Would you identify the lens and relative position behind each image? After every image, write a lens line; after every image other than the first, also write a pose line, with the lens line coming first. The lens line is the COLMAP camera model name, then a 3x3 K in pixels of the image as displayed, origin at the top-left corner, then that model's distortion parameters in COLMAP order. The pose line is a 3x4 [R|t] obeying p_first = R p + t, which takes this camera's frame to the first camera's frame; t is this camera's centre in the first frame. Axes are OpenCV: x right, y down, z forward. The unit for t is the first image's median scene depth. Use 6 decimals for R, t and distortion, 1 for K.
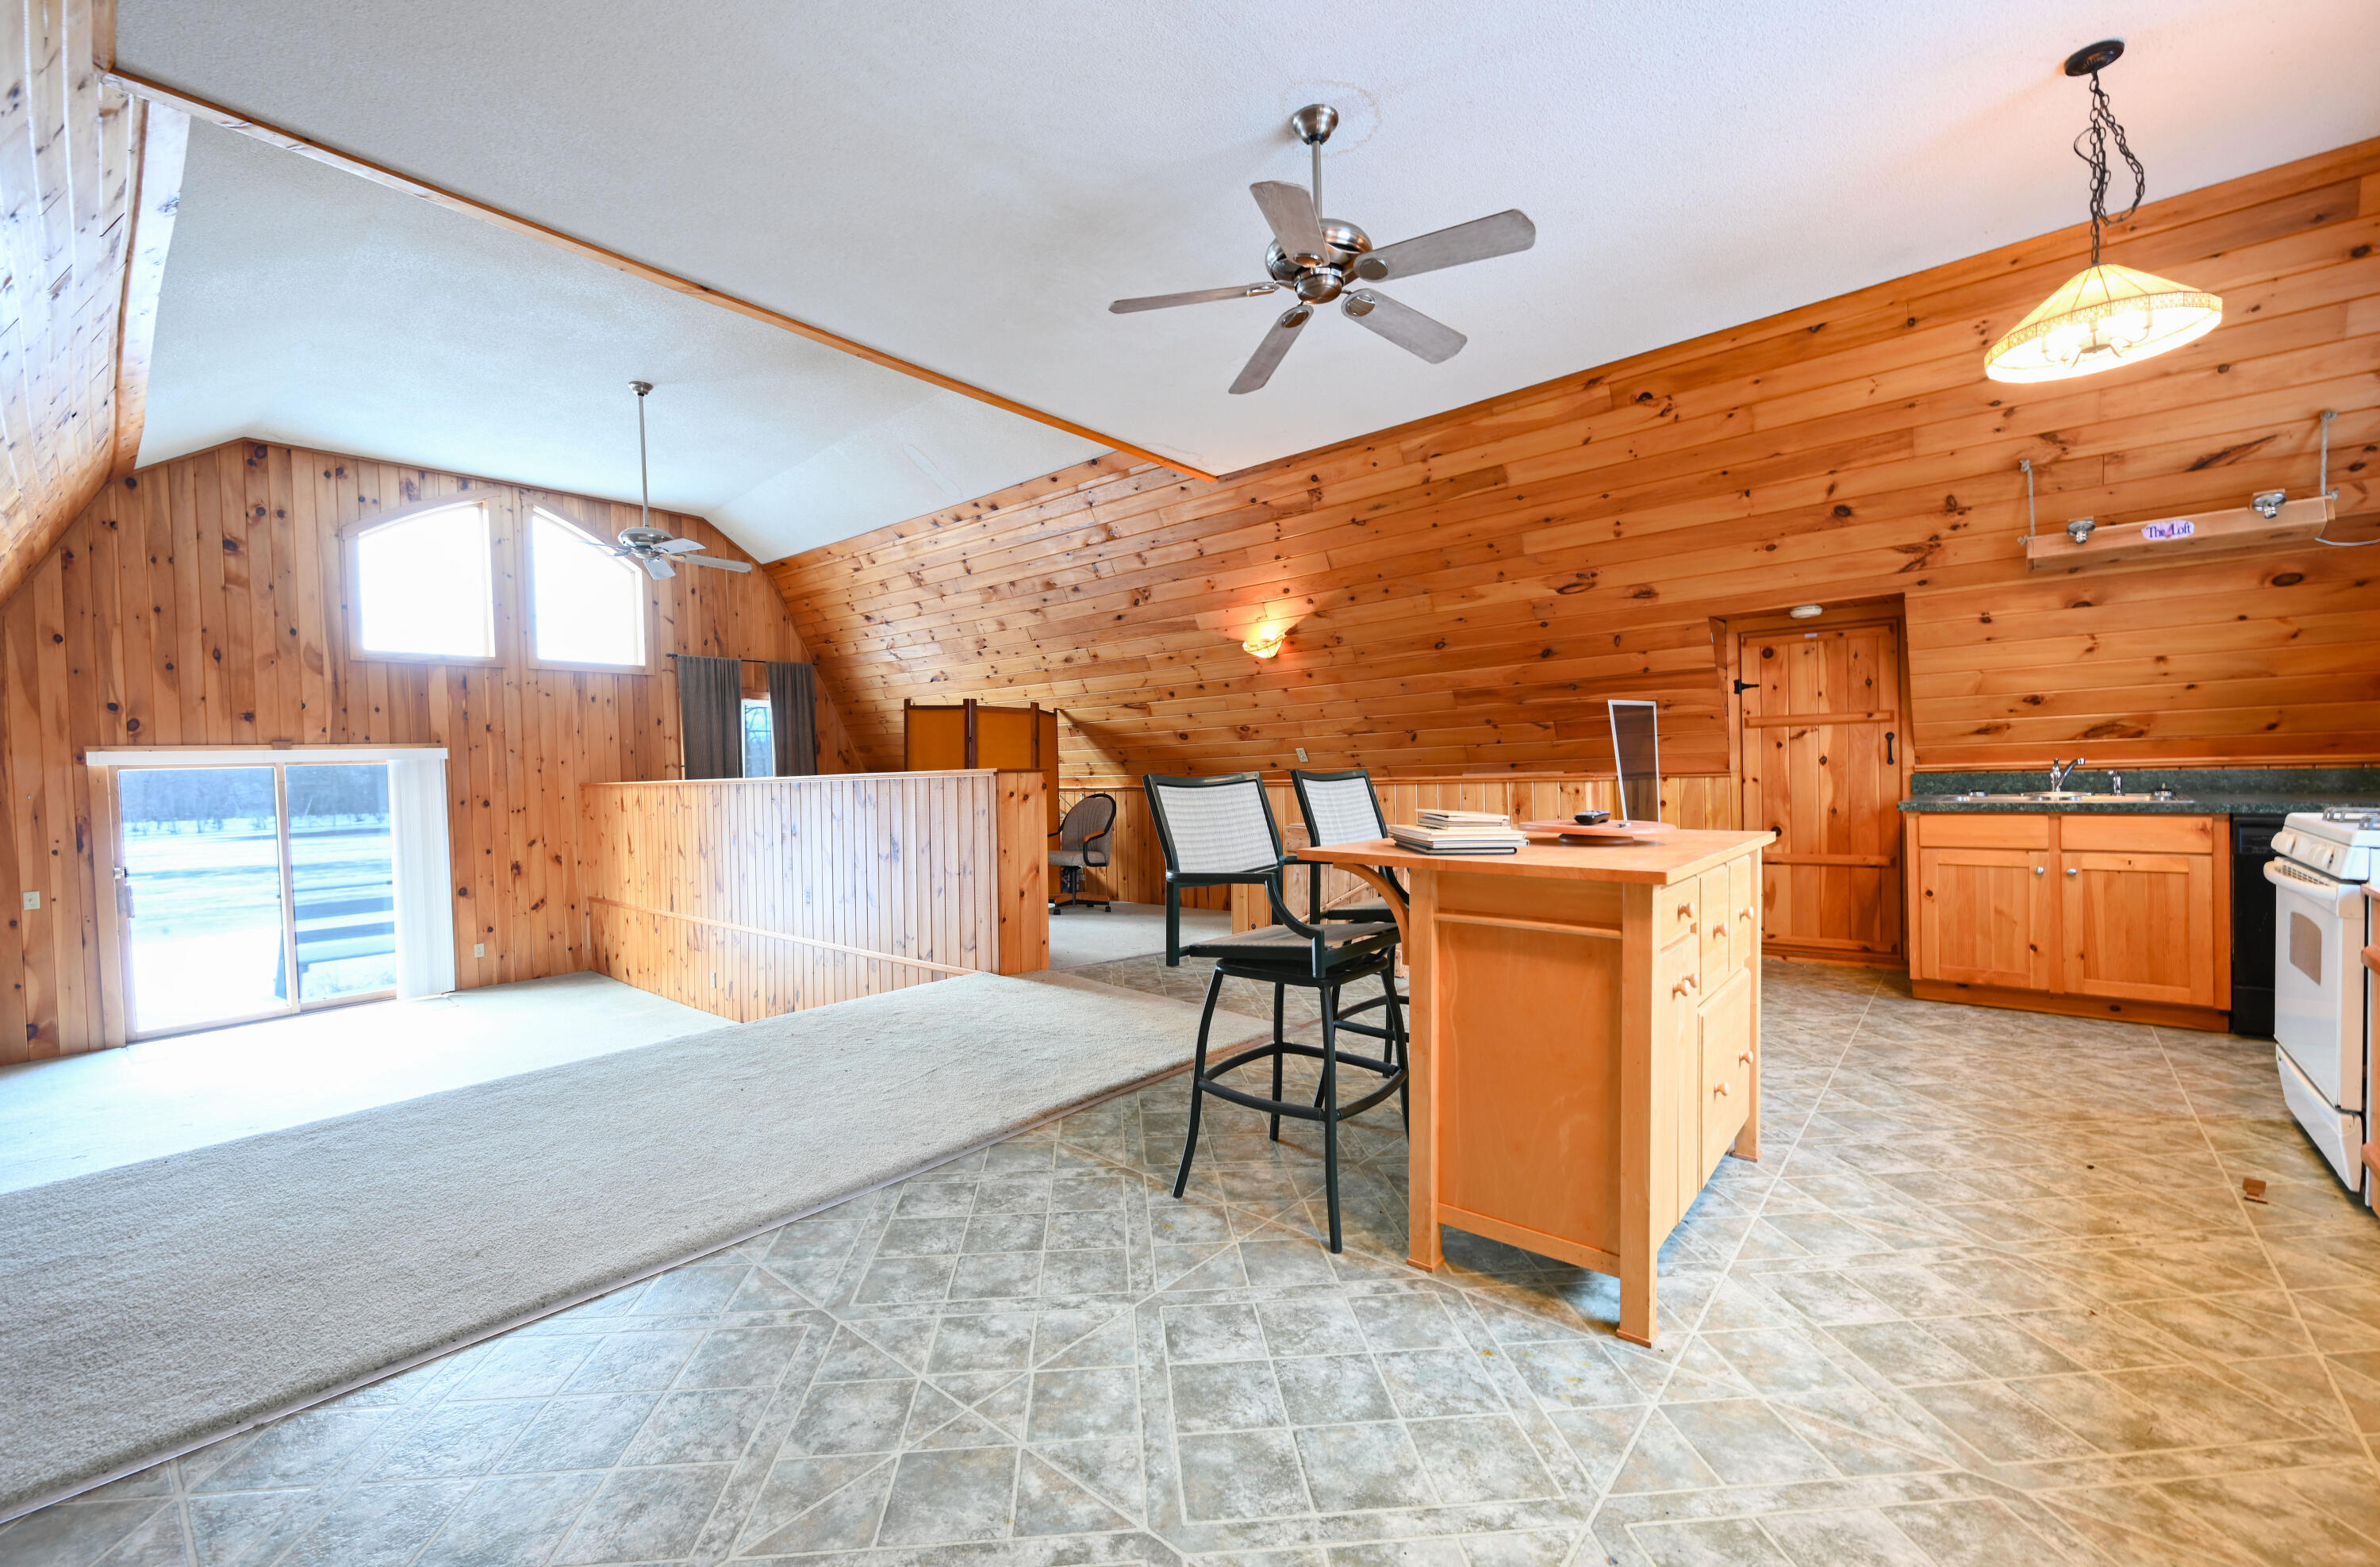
lens RADIAL K [[976.8, 0, 1187.8], [0, 976.8, 788.5], [0, 0, 1]] dist [0.000005, 0.000193]
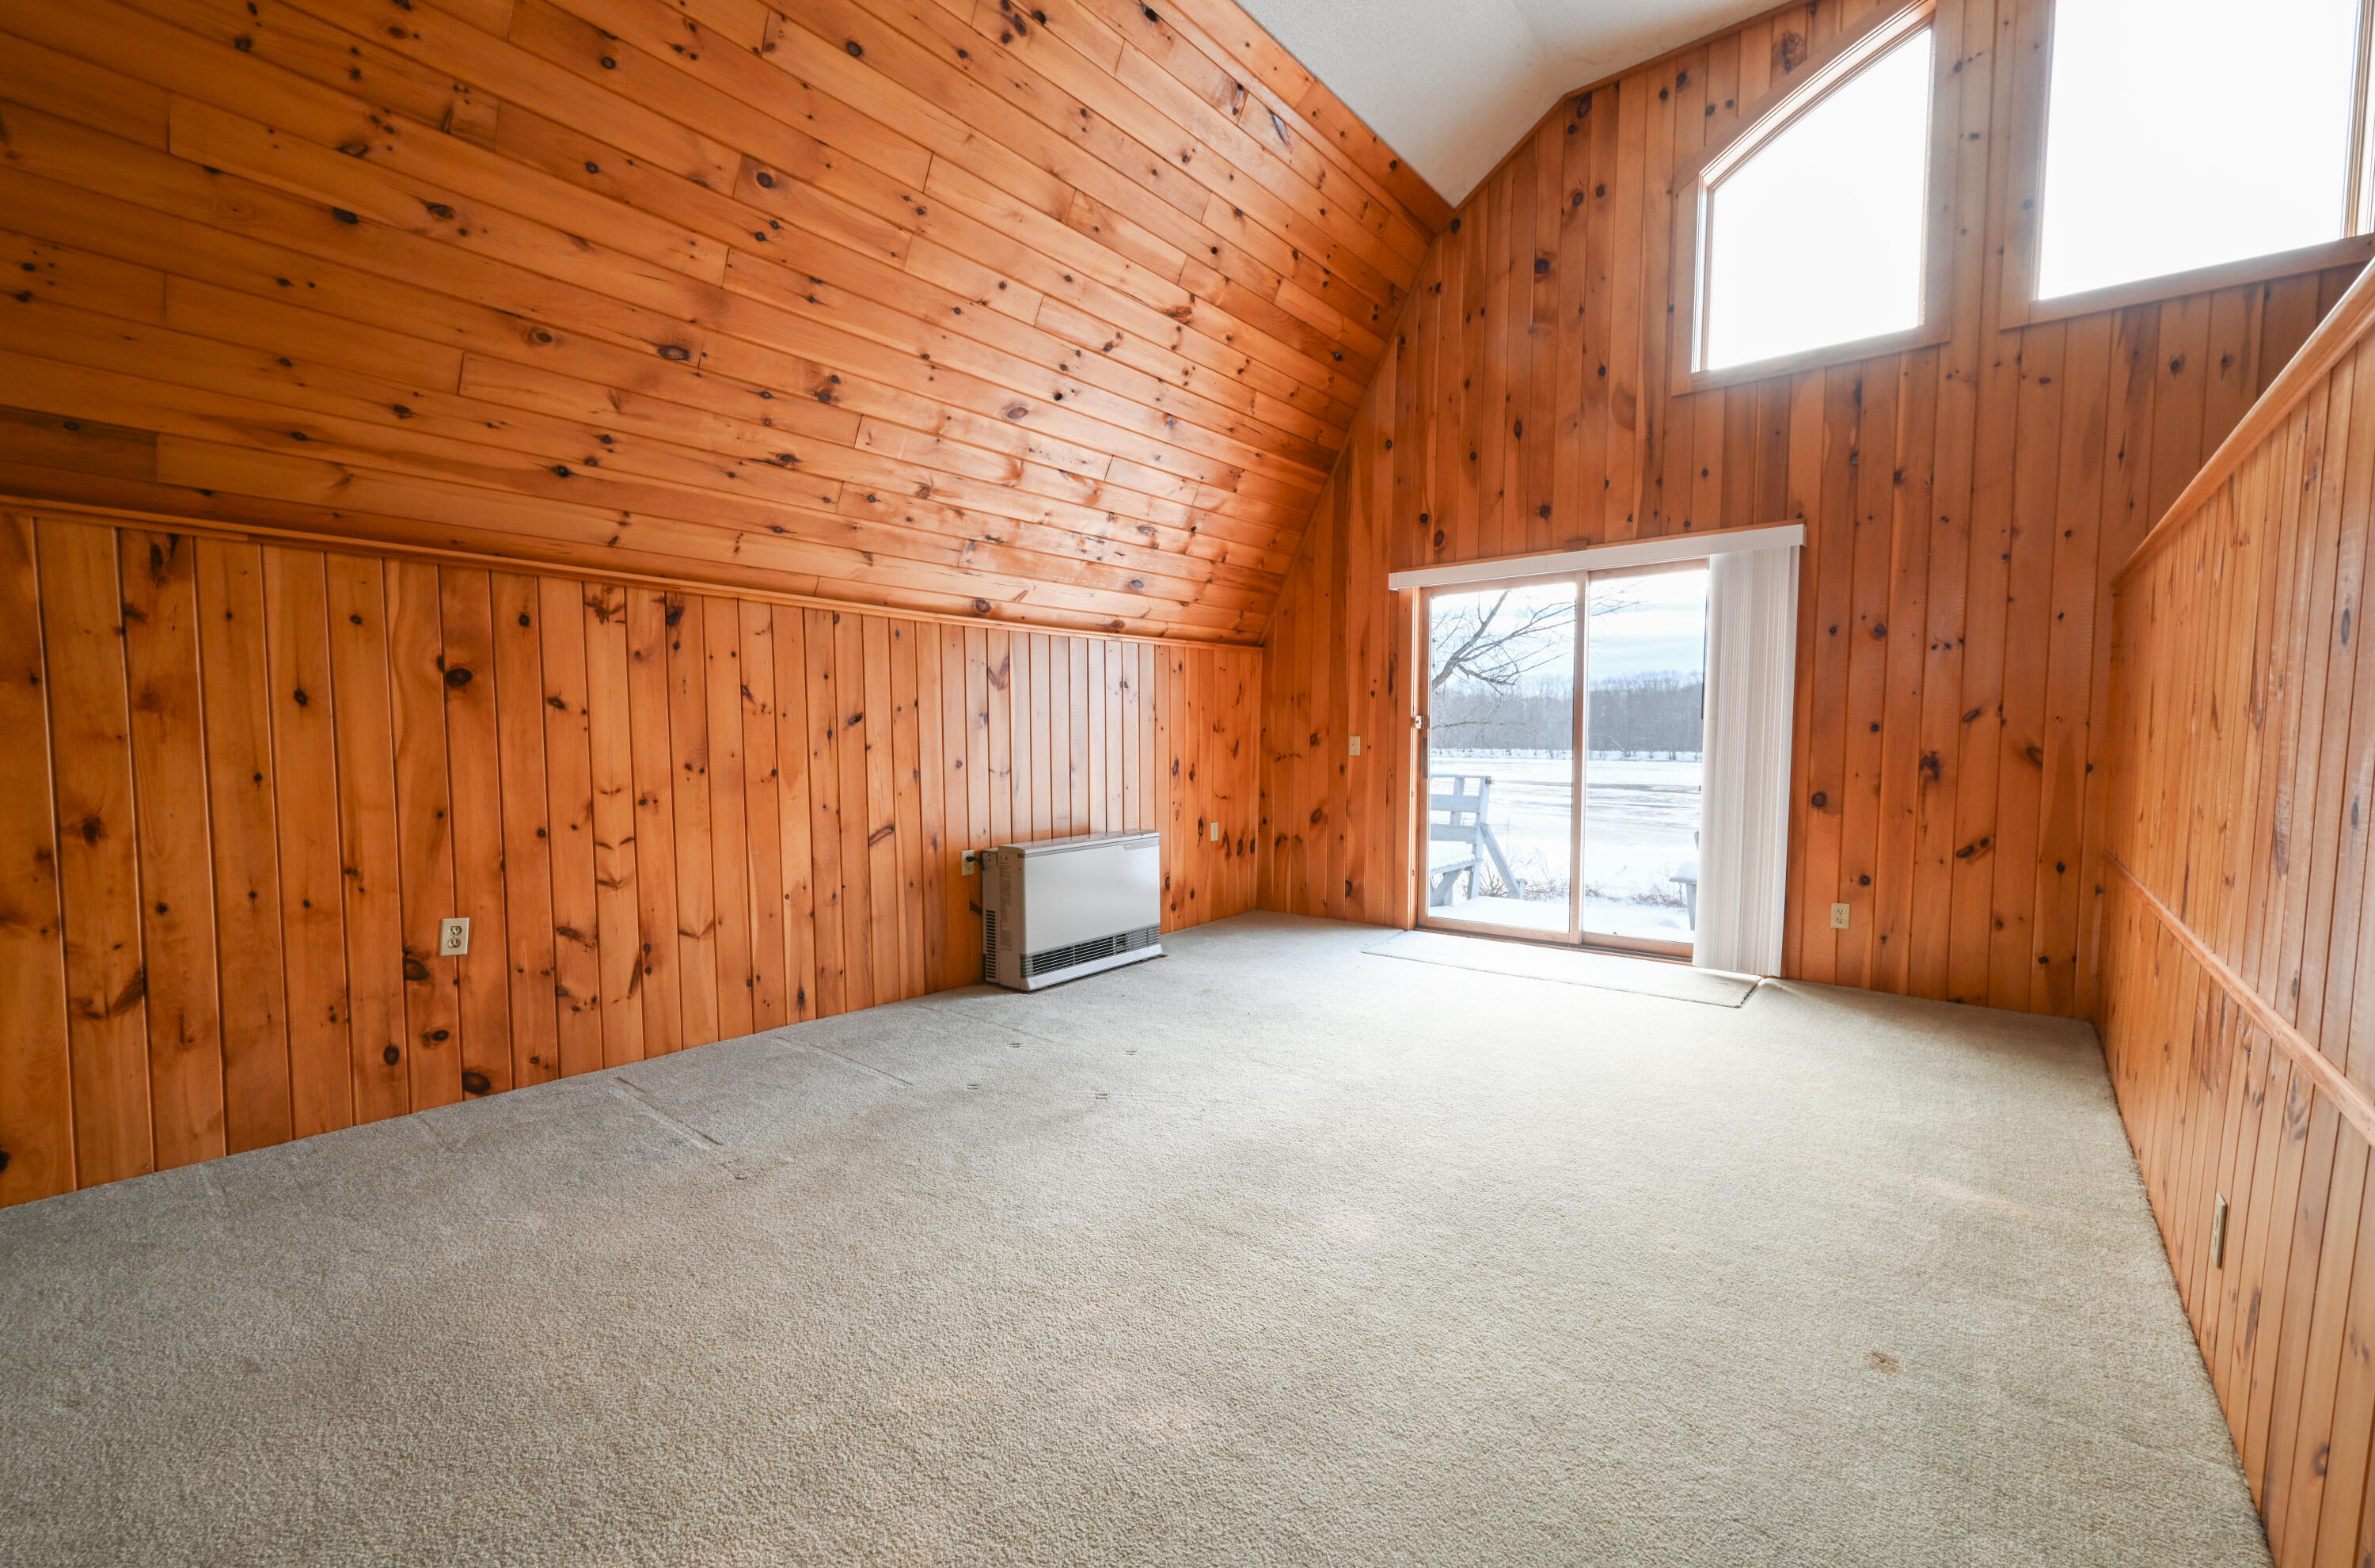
lens RADIAL K [[969.1, 0, 1187.5], [0, 969.1, 784.0], [0, 0, 1]] dist [0.000950, 0.000177]
pose [[0.028523, 0.082767, -0.996161, -0.408588], [-0.026131, 0.996287, 0.082029, 0.112476], [0.999252, 0.023691, 0.030580, 1.146411]]
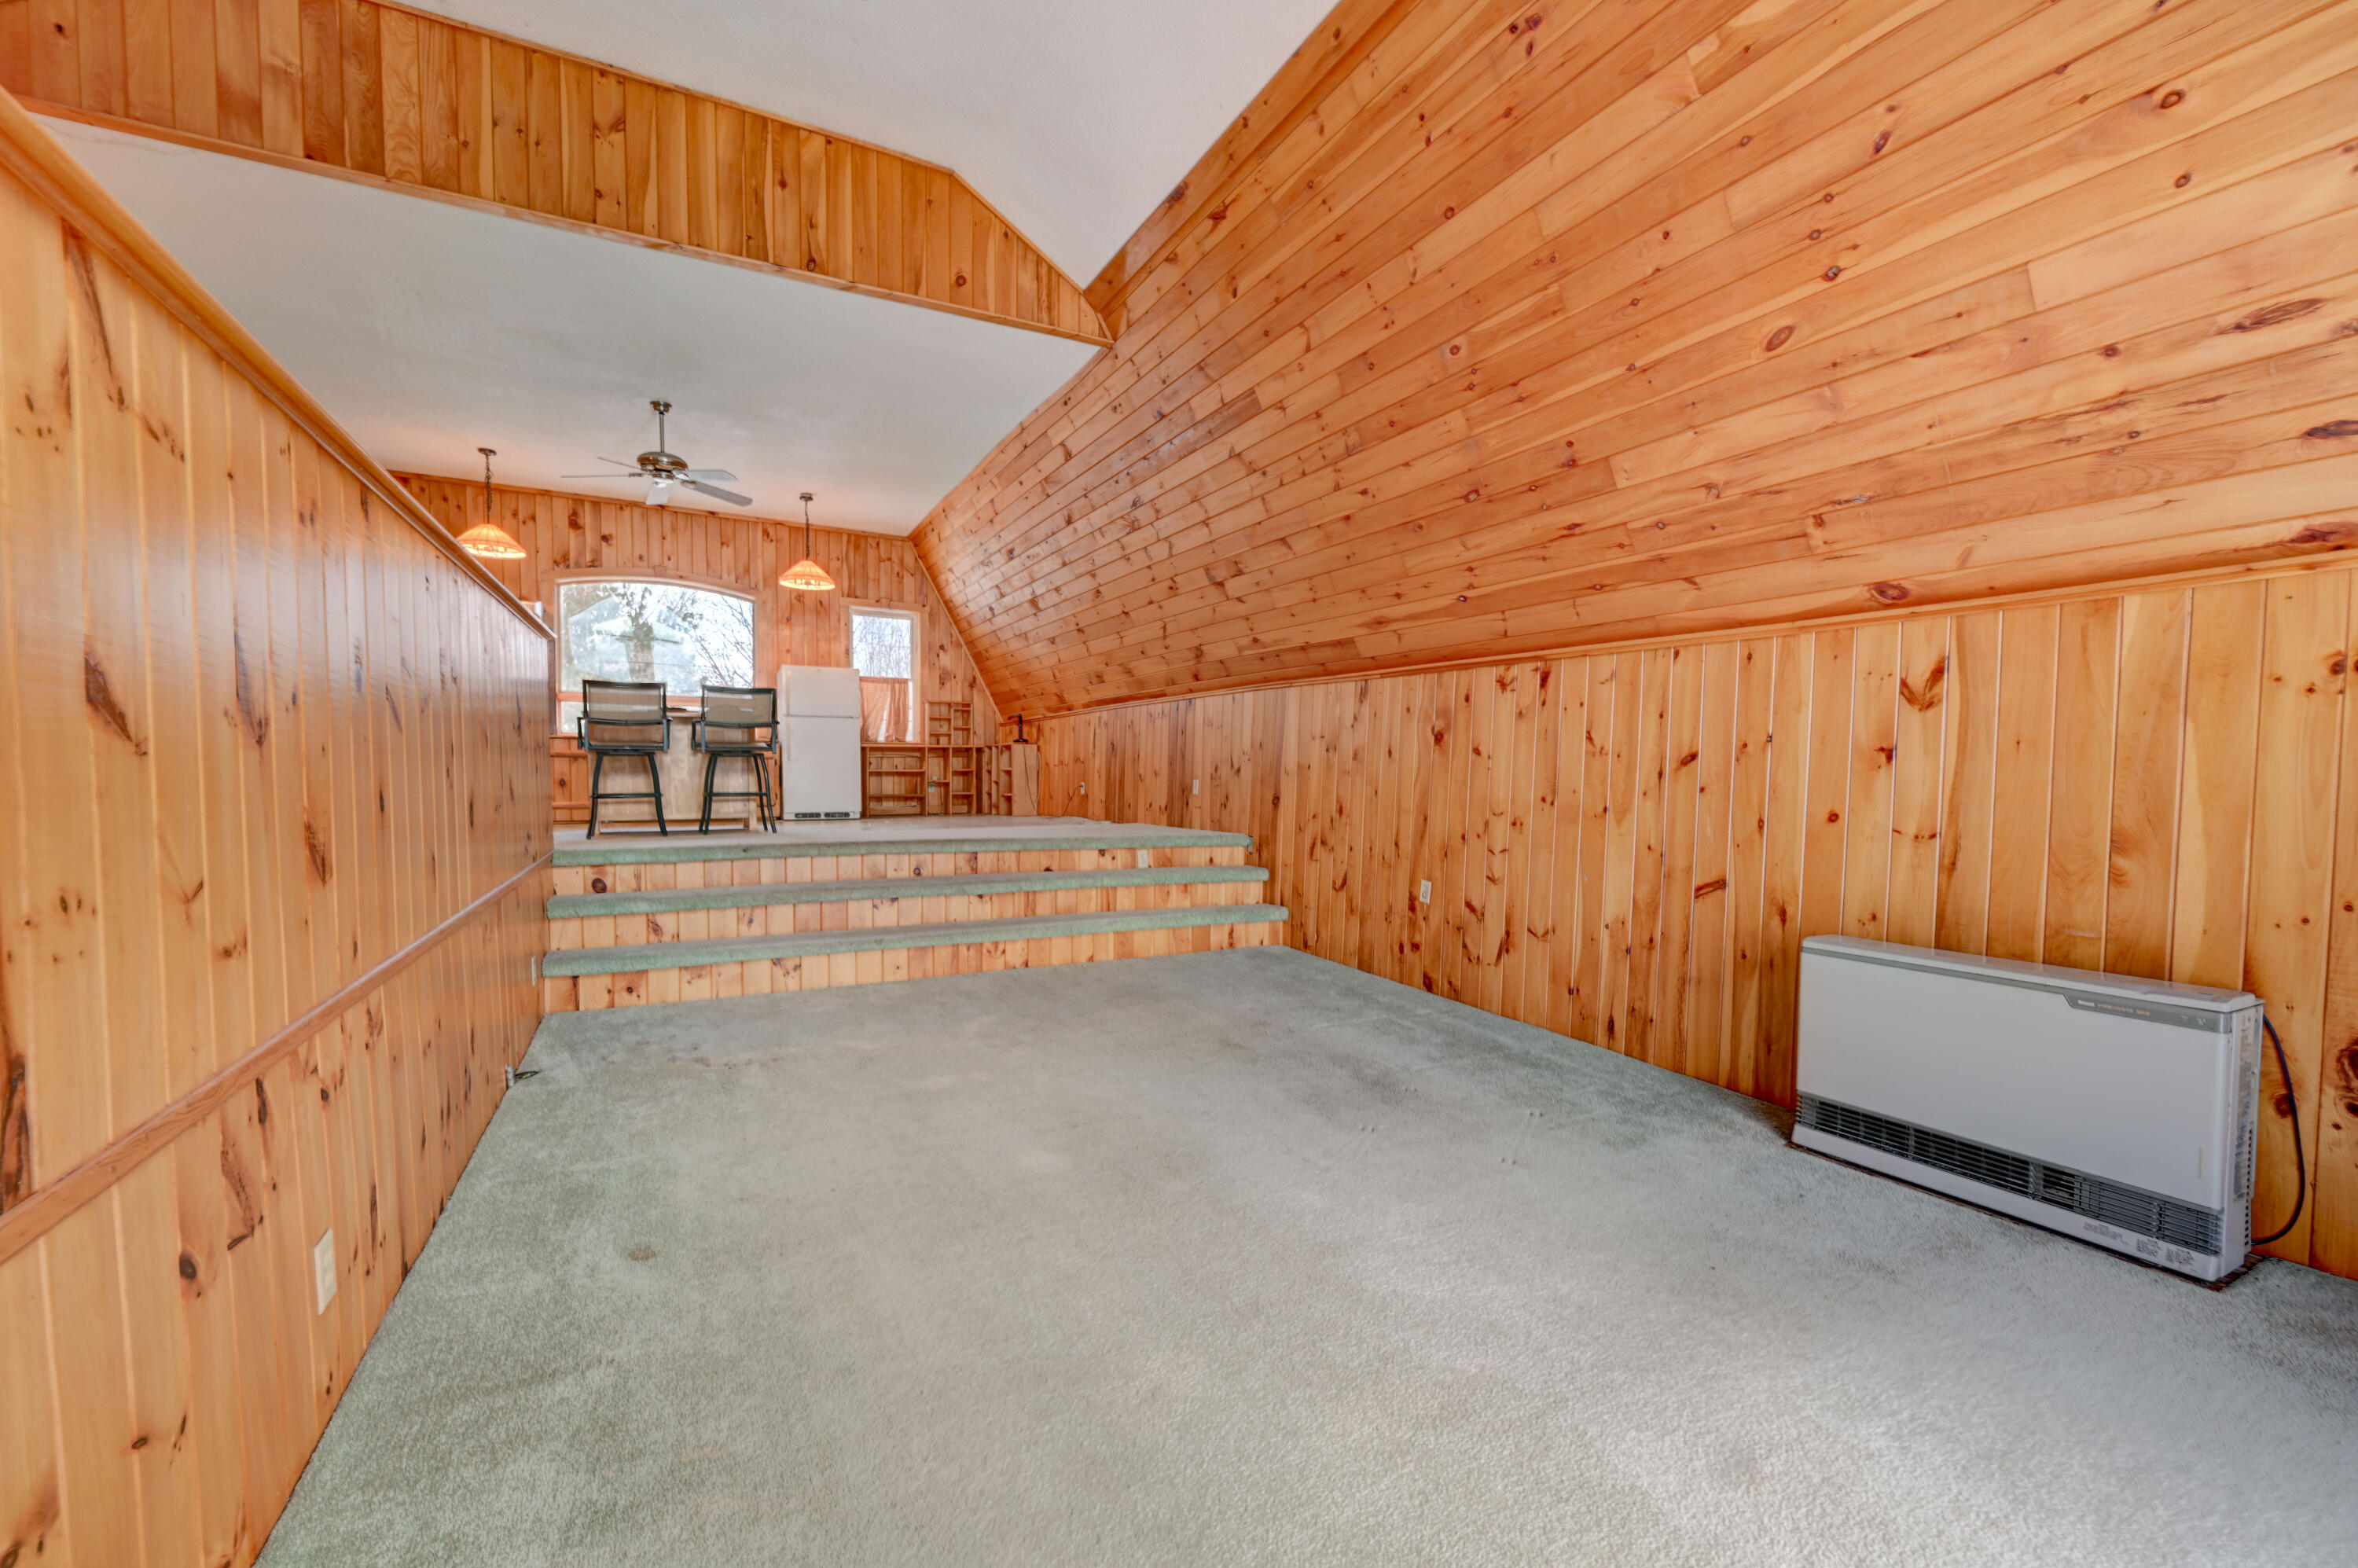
lens RADIAL K [[942.6, 0, 1175.6], [0, 942.6, 801.9], [0, 0, 1]] dist [-0.001748, -0.000332]
pose [[-0.933890, 0.005005, 0.357524, -1.191224], [0.022684, 0.998717, 0.045273, 0.124313], [-0.356839, 0.050390, -0.932806, 1.776989]]
